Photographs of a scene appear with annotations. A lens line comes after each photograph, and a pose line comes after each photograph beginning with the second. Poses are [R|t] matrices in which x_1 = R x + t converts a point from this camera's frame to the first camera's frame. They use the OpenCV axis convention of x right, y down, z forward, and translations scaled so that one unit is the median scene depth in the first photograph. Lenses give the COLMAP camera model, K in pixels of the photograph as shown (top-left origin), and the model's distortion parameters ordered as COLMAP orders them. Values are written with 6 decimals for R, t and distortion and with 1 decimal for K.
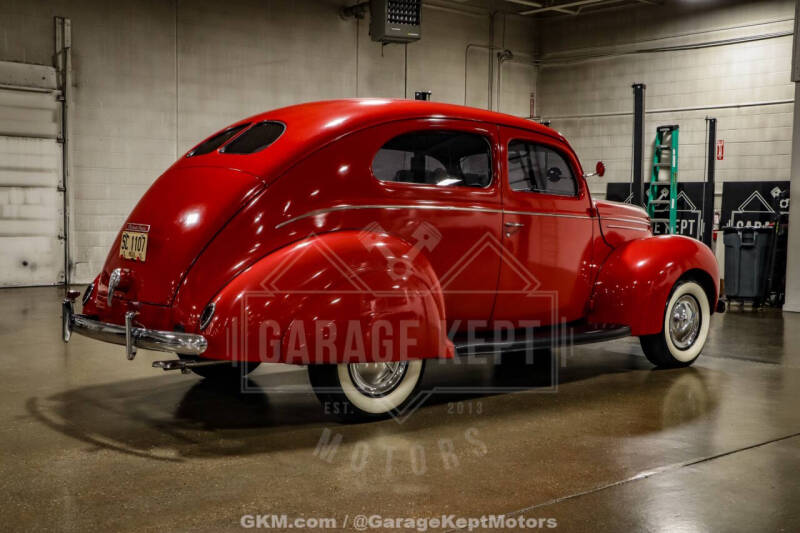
lens RADIAL K [[1016.5, 0, 400.0], [0, 1016.5, 266.5], [0, 0, 1]] dist [0.101578, 0.001346]
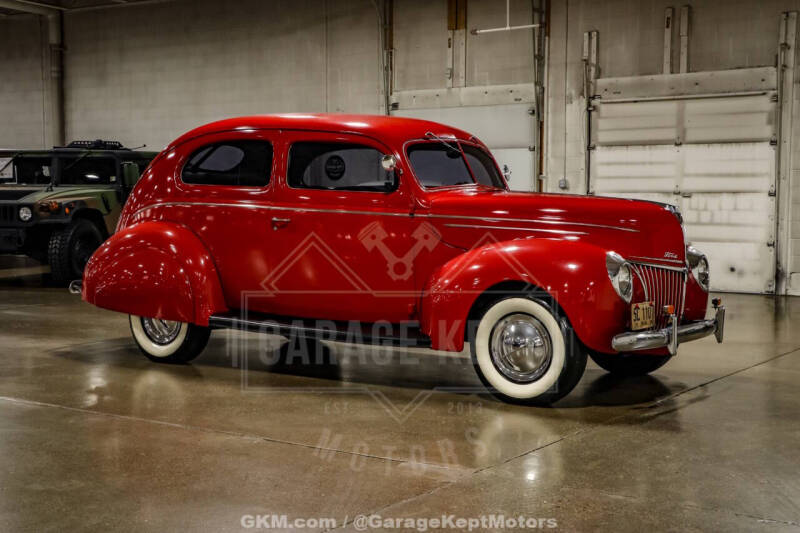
lens RADIAL K [[1273.7, 0, 400.0], [0, 1273.7, 266.5], [0, 0, 1]] dist [-0.000364, 0.102033]
pose [[0.163918, 0.034611, -0.985867, 0.790573], [-0.059836, 0.997893, 0.025085, -0.017335], [0.984658, 0.054879, 0.165644, 0.477180]]
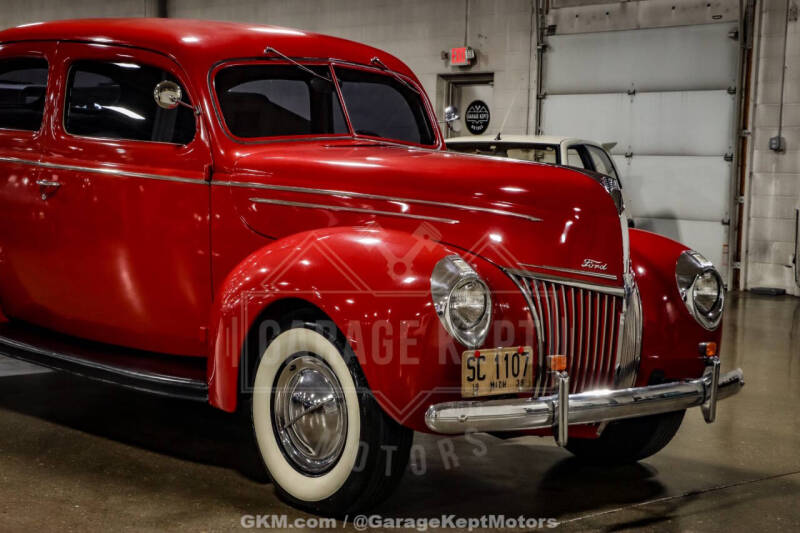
lens RADIAL K [[1564.8, 0, 400.0], [0, 1564.8, 266.5], [0, 0, 1]] dist [0.348143, -0.132189]
pose [[-0.073062, 0.049518, -0.996097, 0.629675], [-0.088462, 0.994508, 0.055927, -0.034982], [0.993396, 0.092203, -0.068280, 0.695414]]
